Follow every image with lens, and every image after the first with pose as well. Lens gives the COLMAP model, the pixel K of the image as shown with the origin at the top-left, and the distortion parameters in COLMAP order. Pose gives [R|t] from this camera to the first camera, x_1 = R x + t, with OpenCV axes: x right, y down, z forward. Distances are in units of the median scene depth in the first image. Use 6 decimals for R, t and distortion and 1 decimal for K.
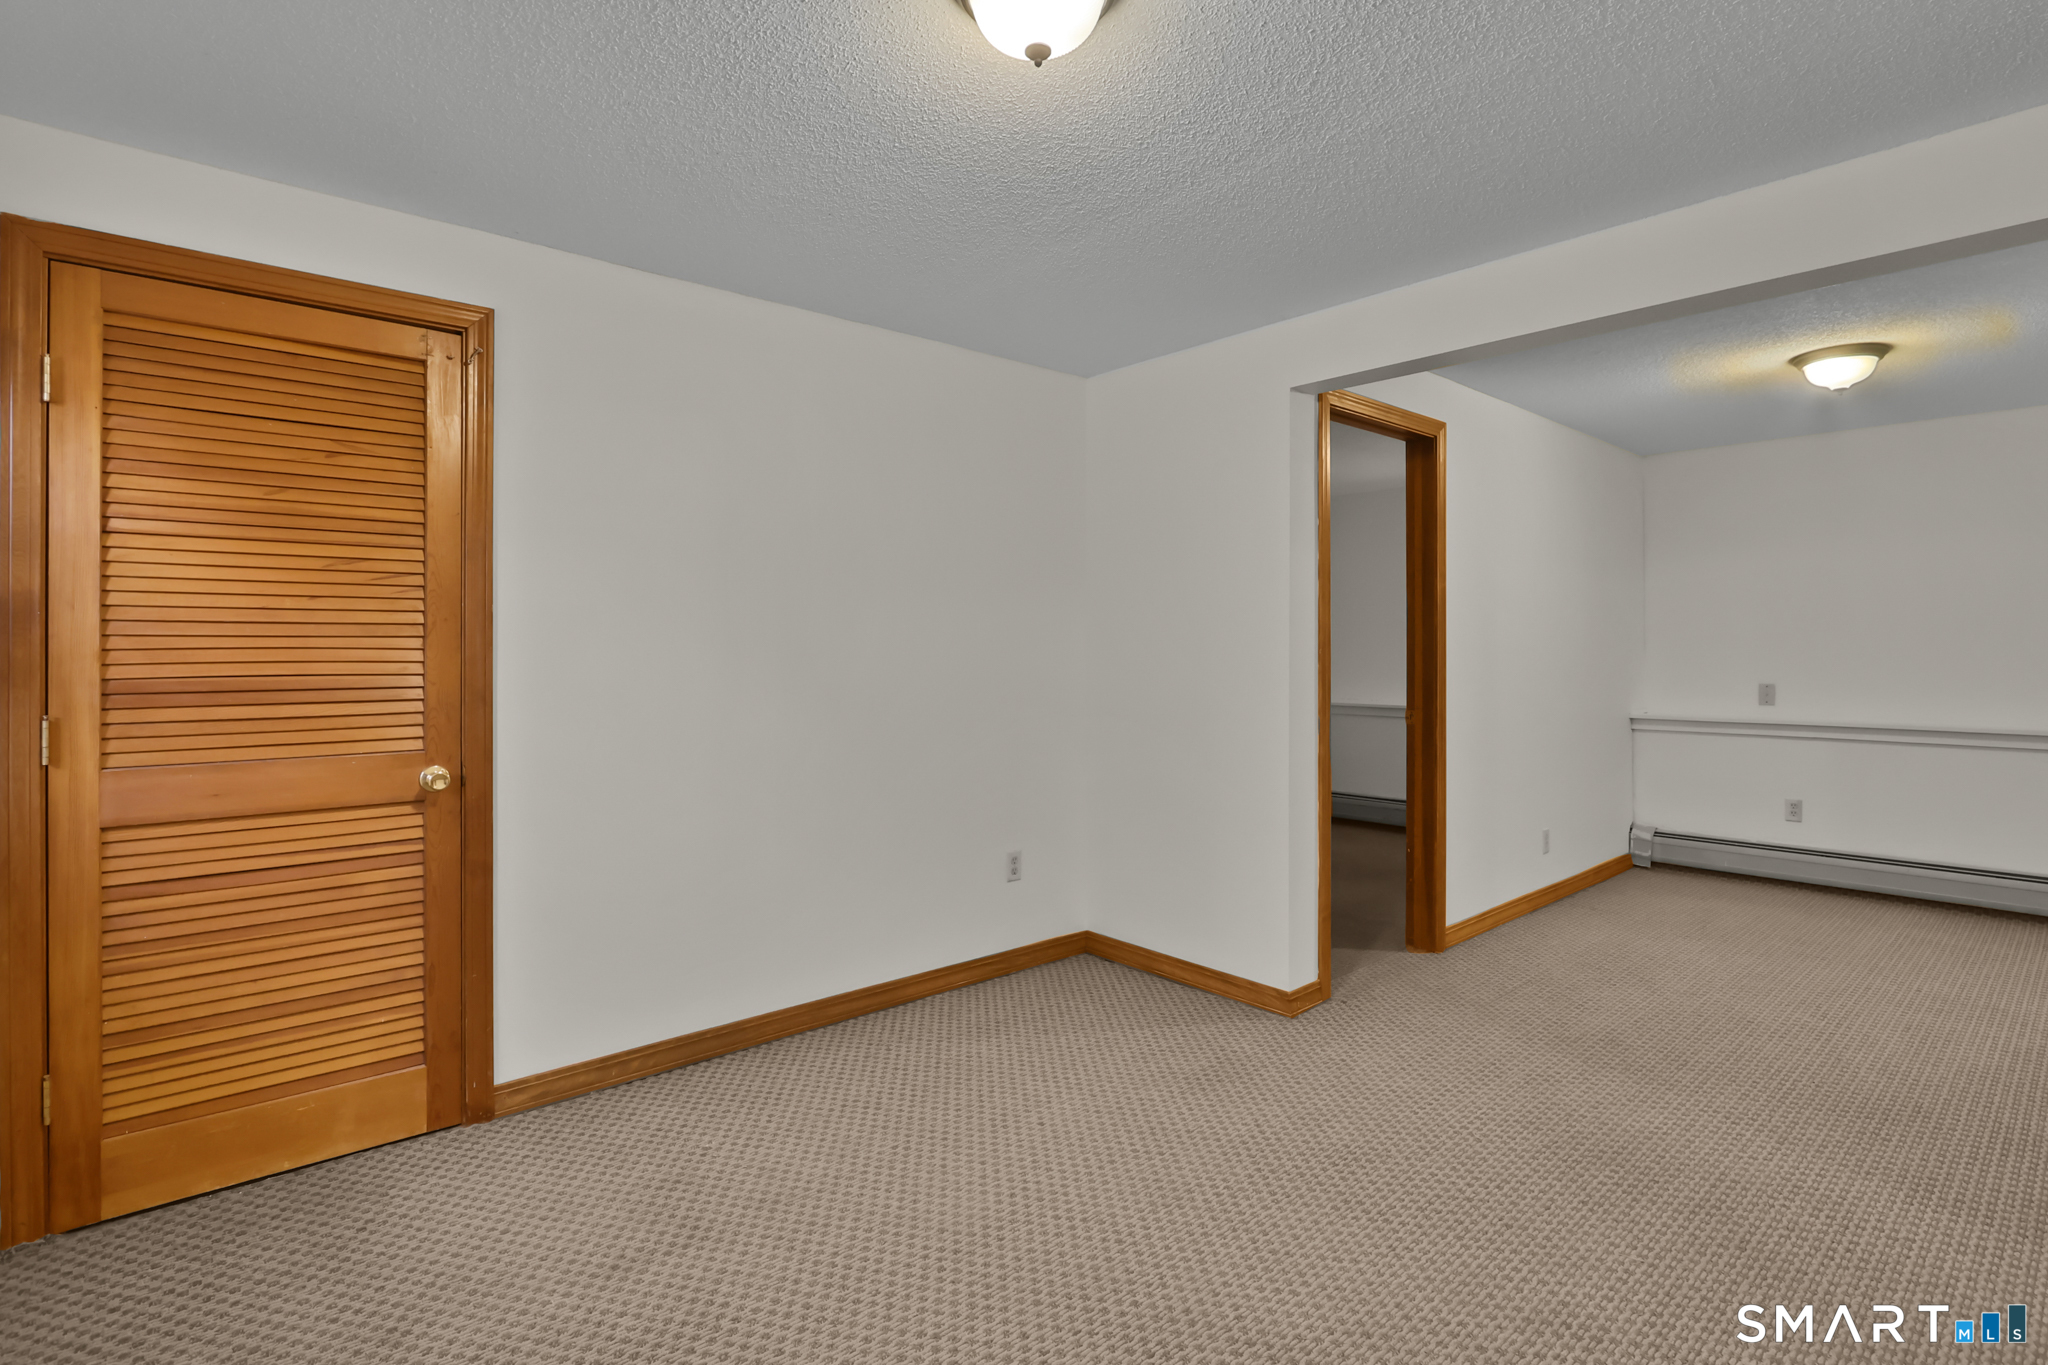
lens RADIAL K [[994.4, 0, 1026.2], [0, 994.4, 640.5], [0, 0, 1]] dist [0.015799, -0.000284]
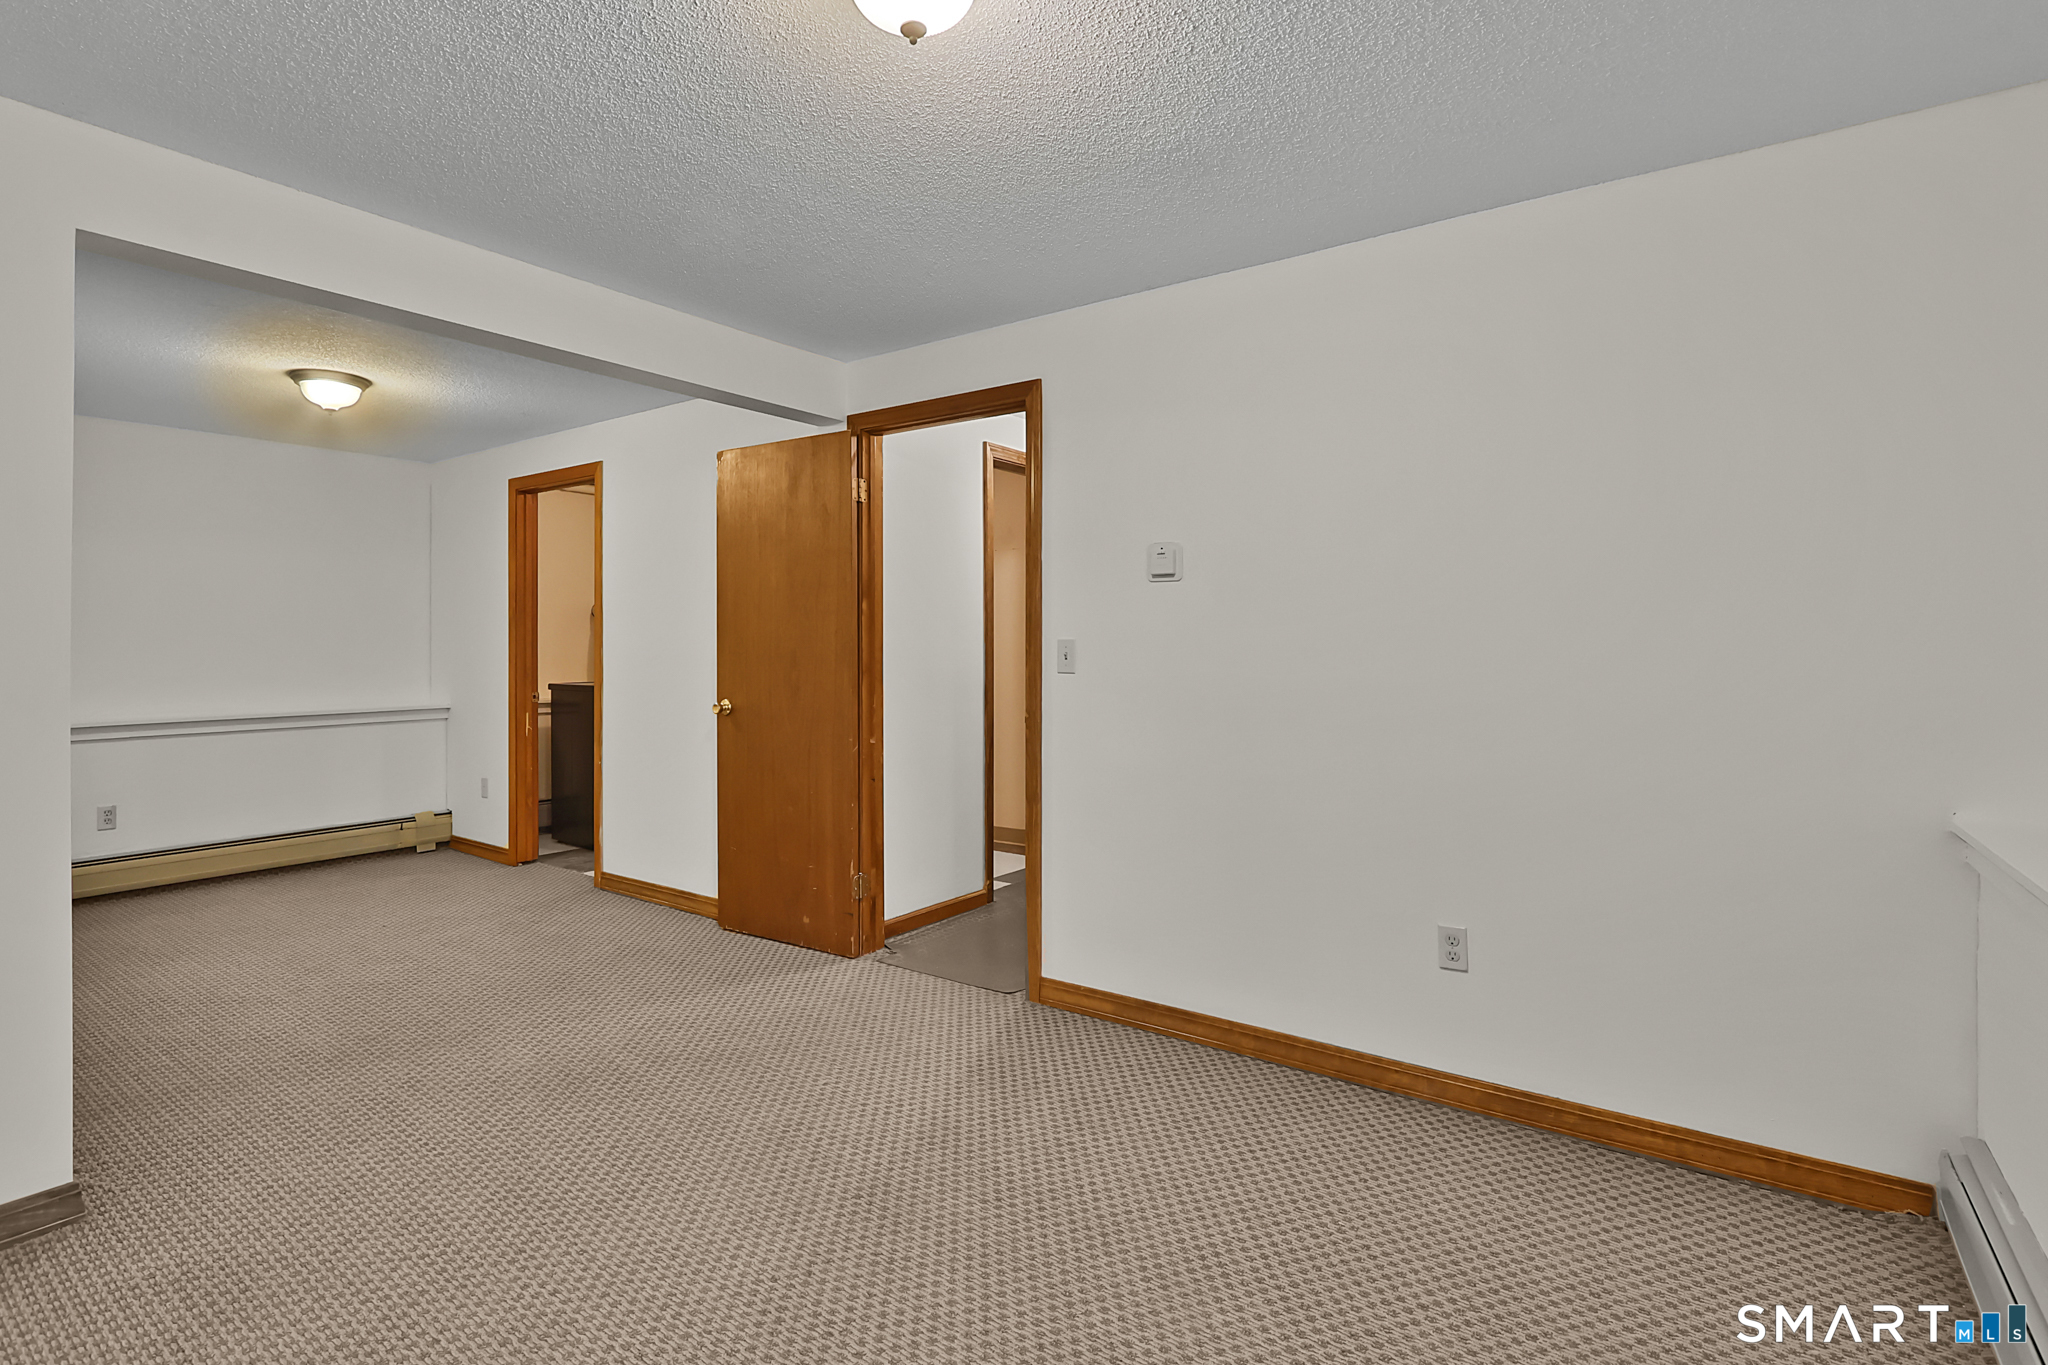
lens RADIAL K [[994.4, 0, 1026.2], [0, 994.4, 640.5], [0, 0, 1]] dist [0.015799, -0.000284]
pose [[-0.205420, 0.008841, 0.978634, -0.400011], [-0.001546, 0.999955, -0.009358, 0.015191], [-0.978673, -0.003435, -0.205398, 0.452859]]
